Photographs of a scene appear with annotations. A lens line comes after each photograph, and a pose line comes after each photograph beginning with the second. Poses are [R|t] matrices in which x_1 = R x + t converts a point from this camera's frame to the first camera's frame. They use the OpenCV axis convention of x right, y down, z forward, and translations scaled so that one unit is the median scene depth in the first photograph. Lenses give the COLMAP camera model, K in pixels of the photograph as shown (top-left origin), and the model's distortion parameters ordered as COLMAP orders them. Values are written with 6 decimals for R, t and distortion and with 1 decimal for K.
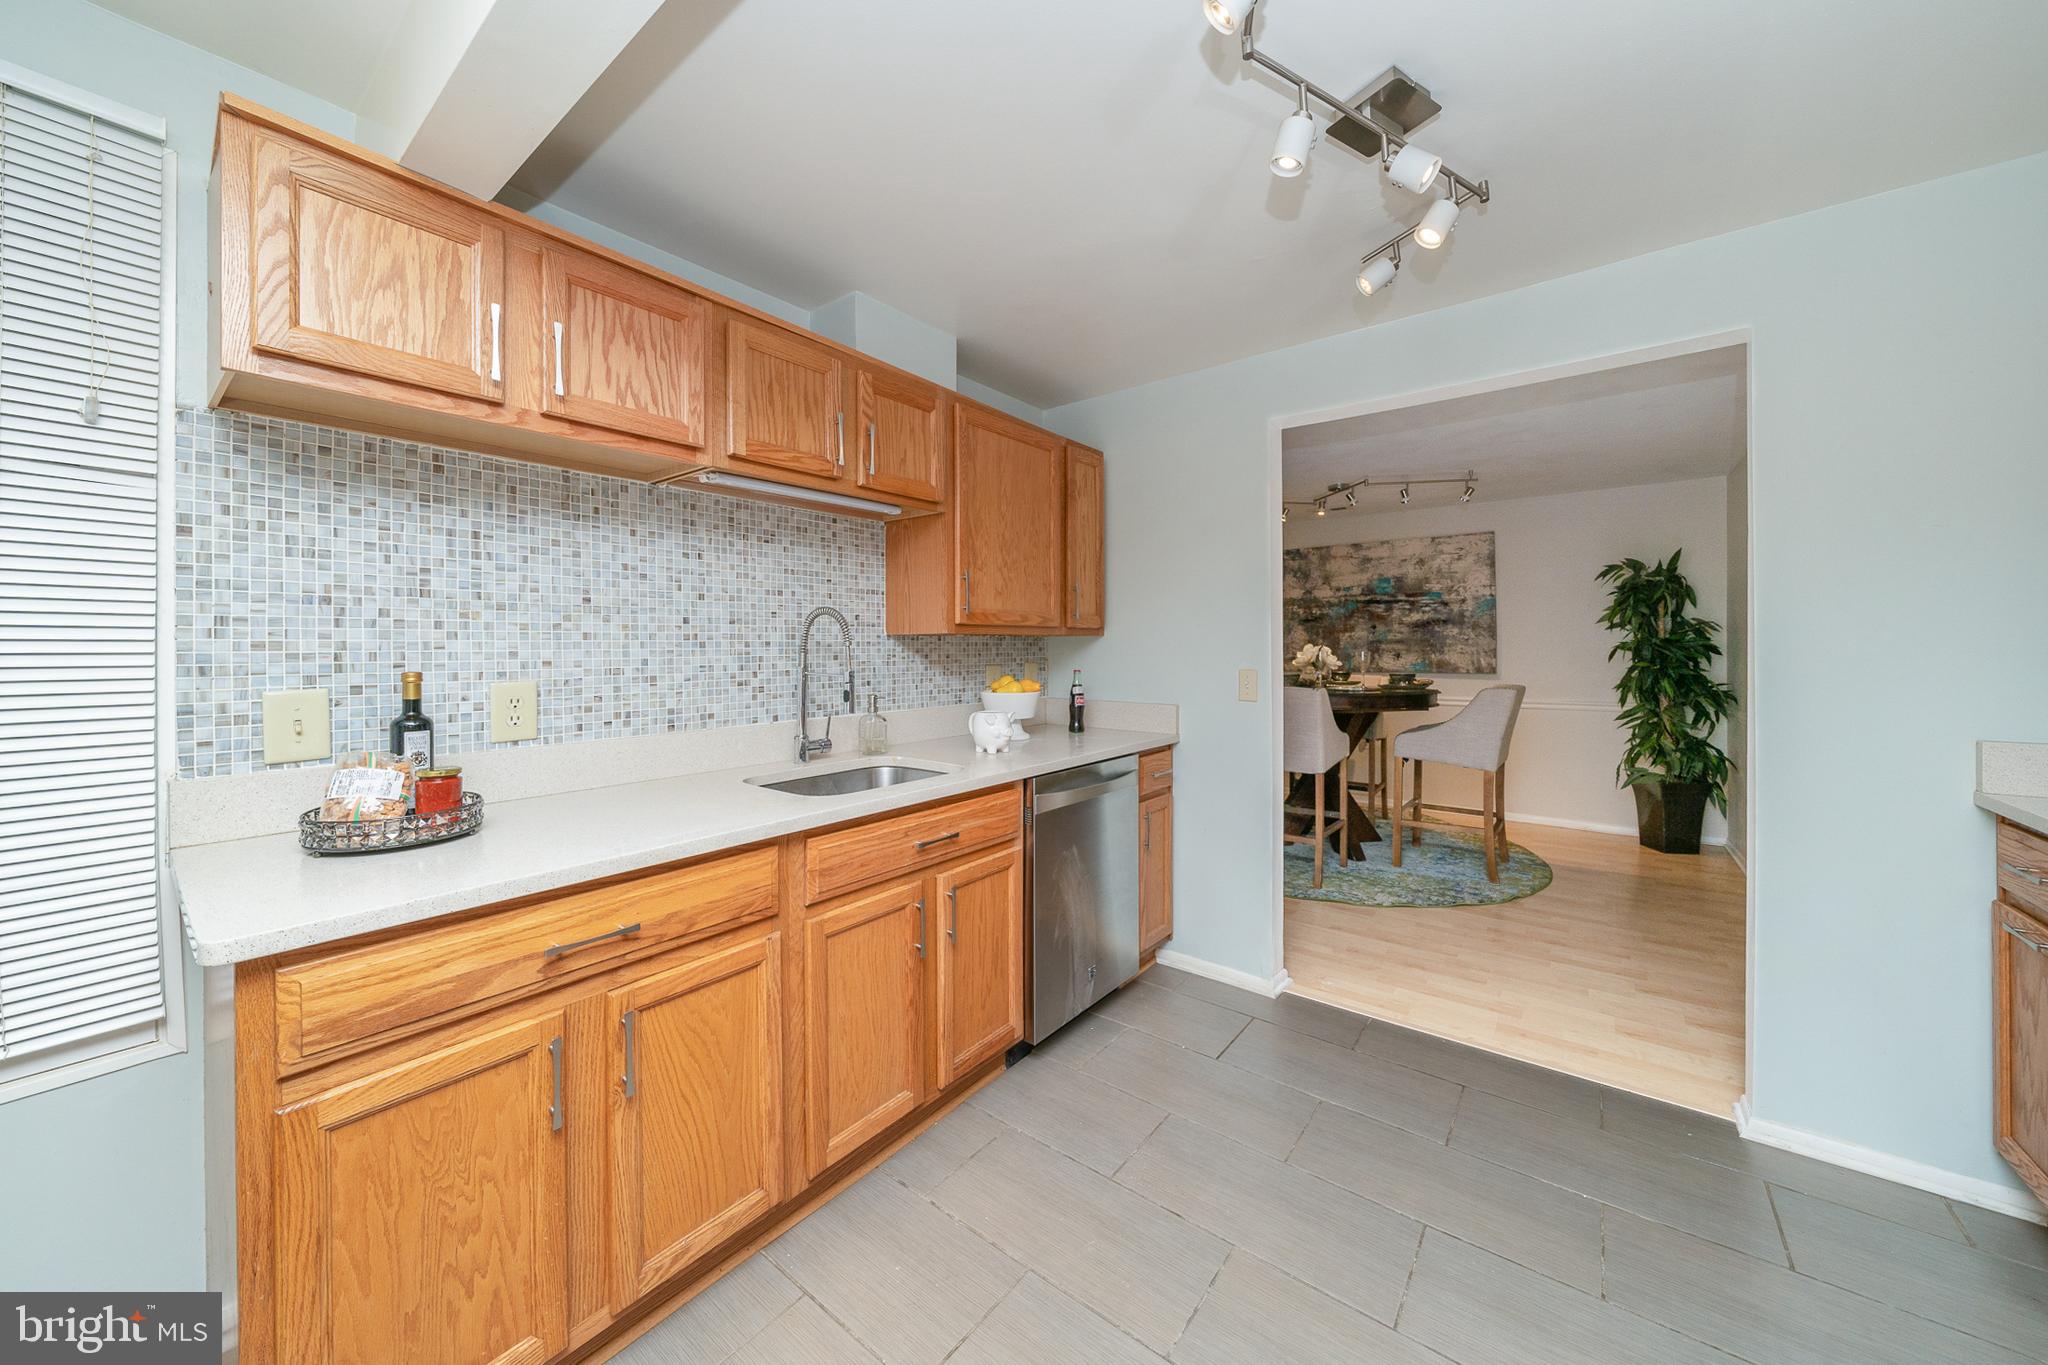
lens RADIAL K [[725.6, 0, 1004.4], [0, 725.6, 648.9], [0, 0, 1]] dist [-0.001931, -0.000548]
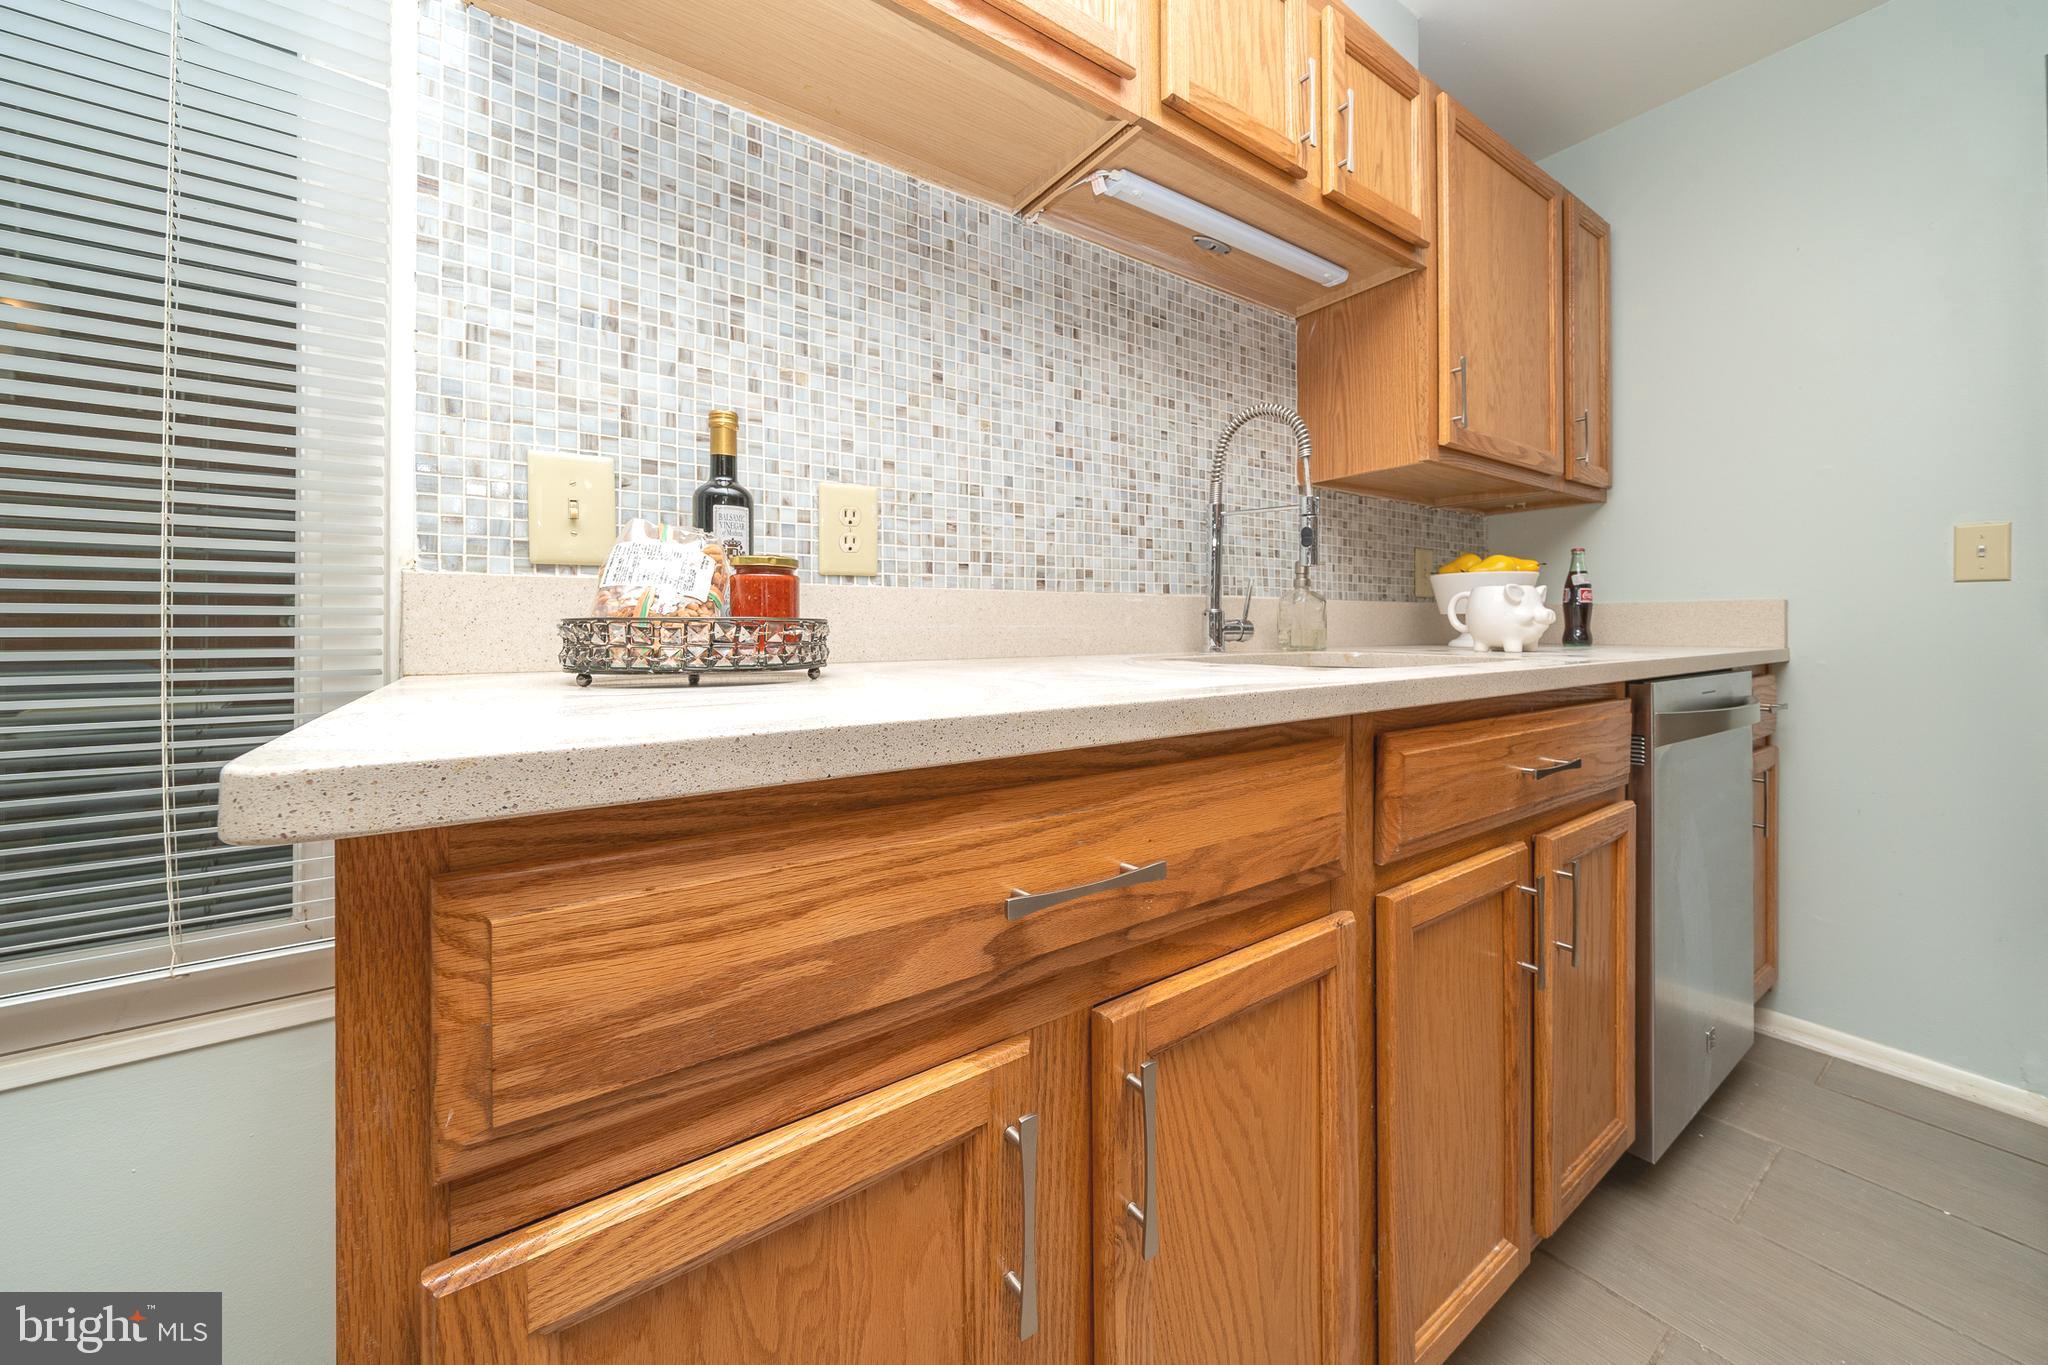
lens RADIAL K [[725.6, 0, 999.1], [0, 725.6, 625.9], [0, 0, 1]] dist [-0.001931, -0.000548]
pose [[0.955606, -0.002011, -0.294641, -0.285004], [0.000050, 0.999978, -0.006664, 0.144470], [0.294648, 0.006354, 0.955585, 0.332925]]
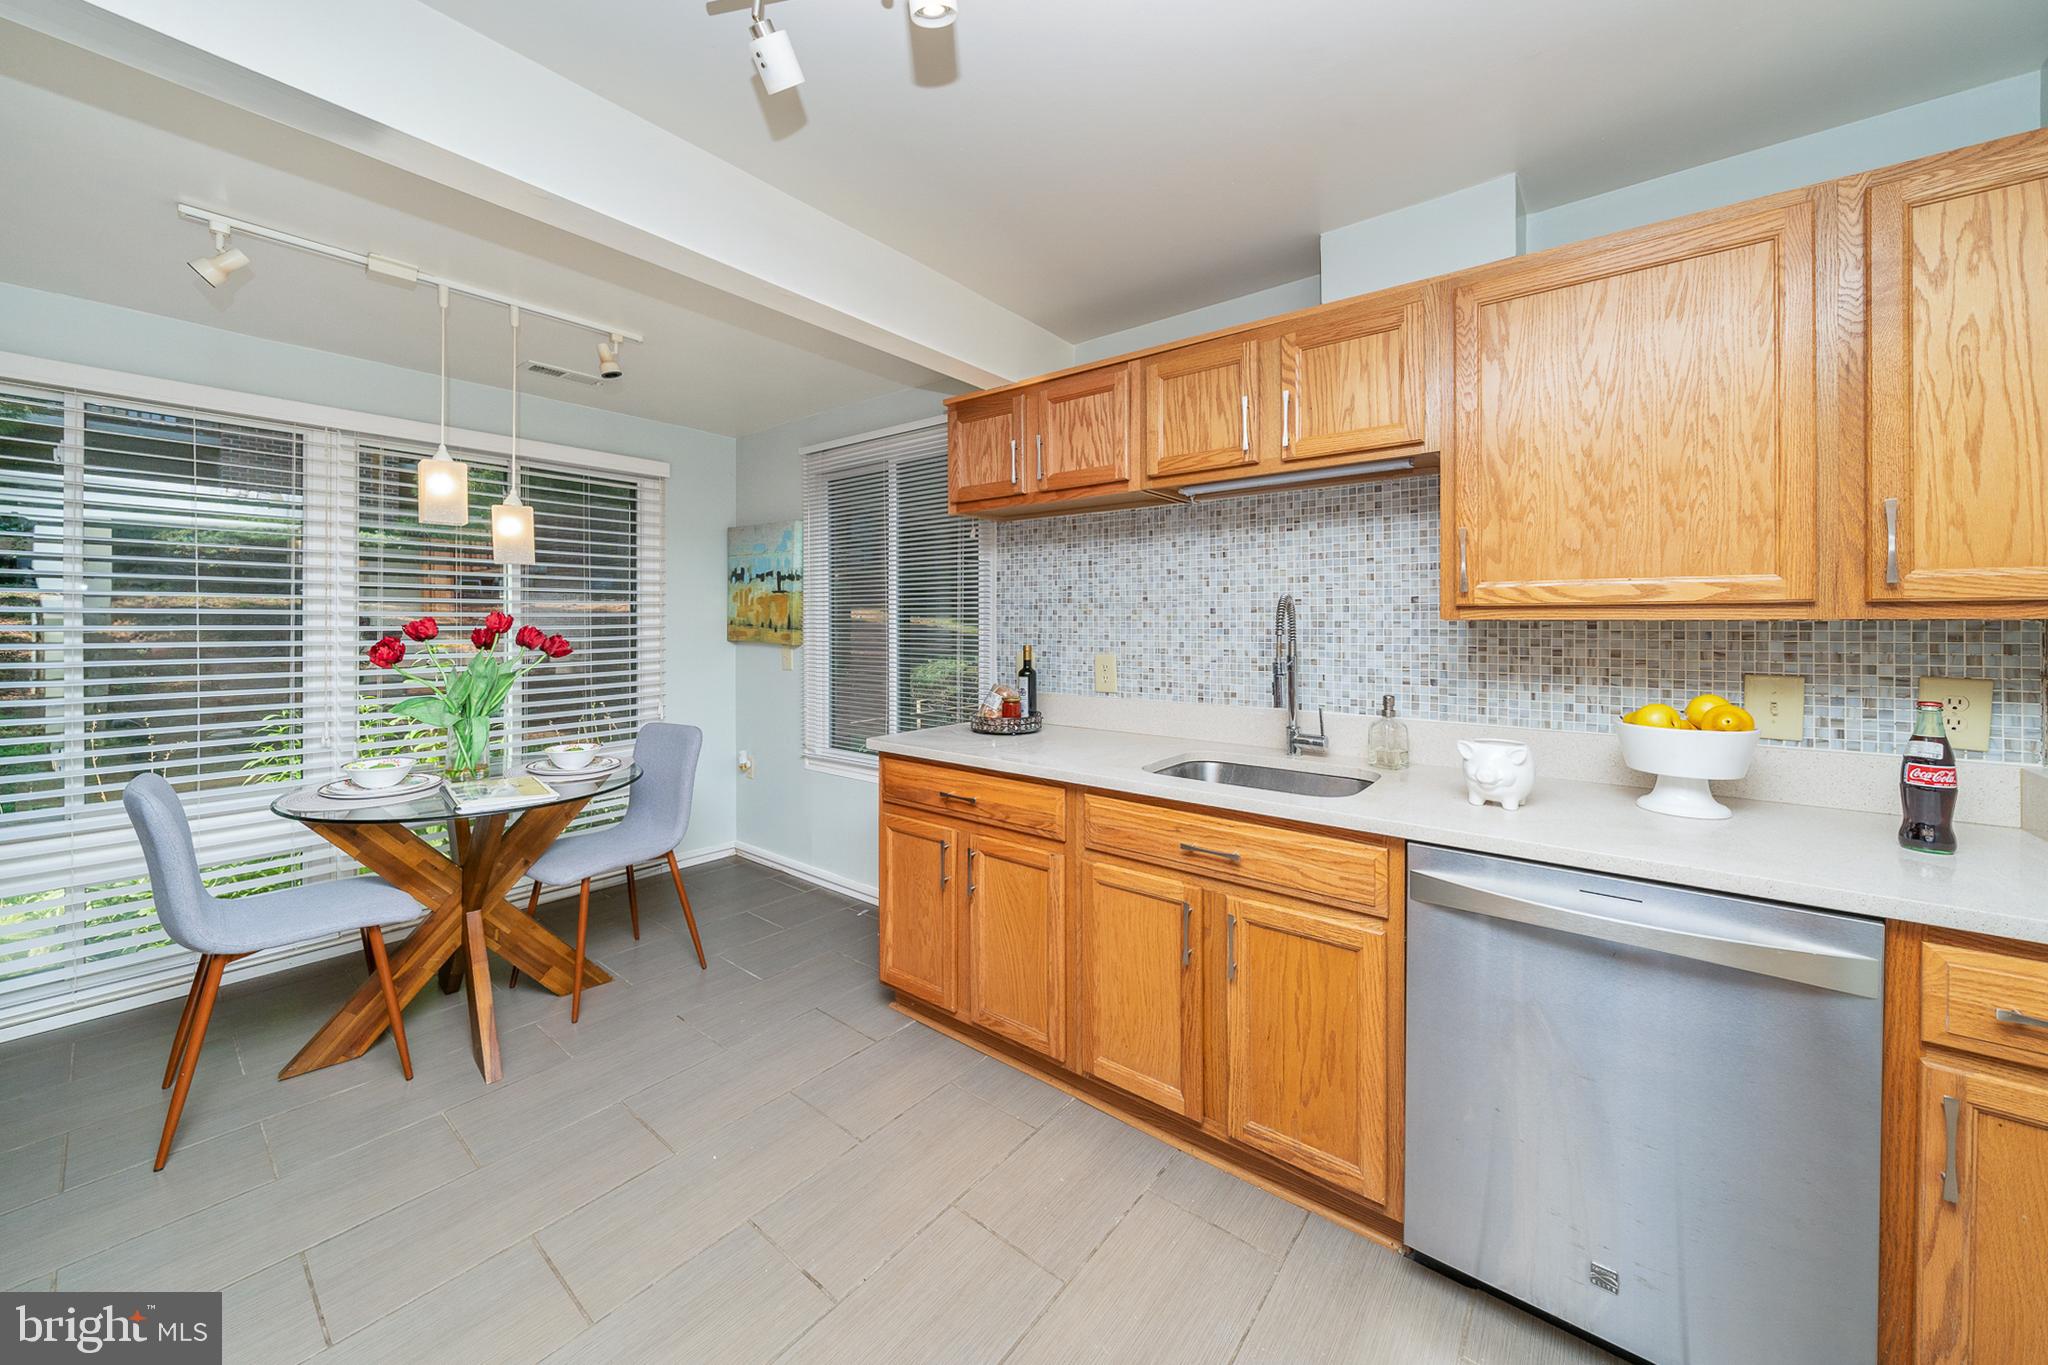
lens RADIAL K [[725.6, 0, 1050.4], [0, 725.6, 627.3], [0, 0, 1]] dist [-0.001931, -0.000548]
pose [[0.033635, 0.010094, -0.999383, 0.709388], [-0.004521, 0.999940, 0.009947, -0.022333], [0.999424, 0.004184, 0.033679, 0.673173]]
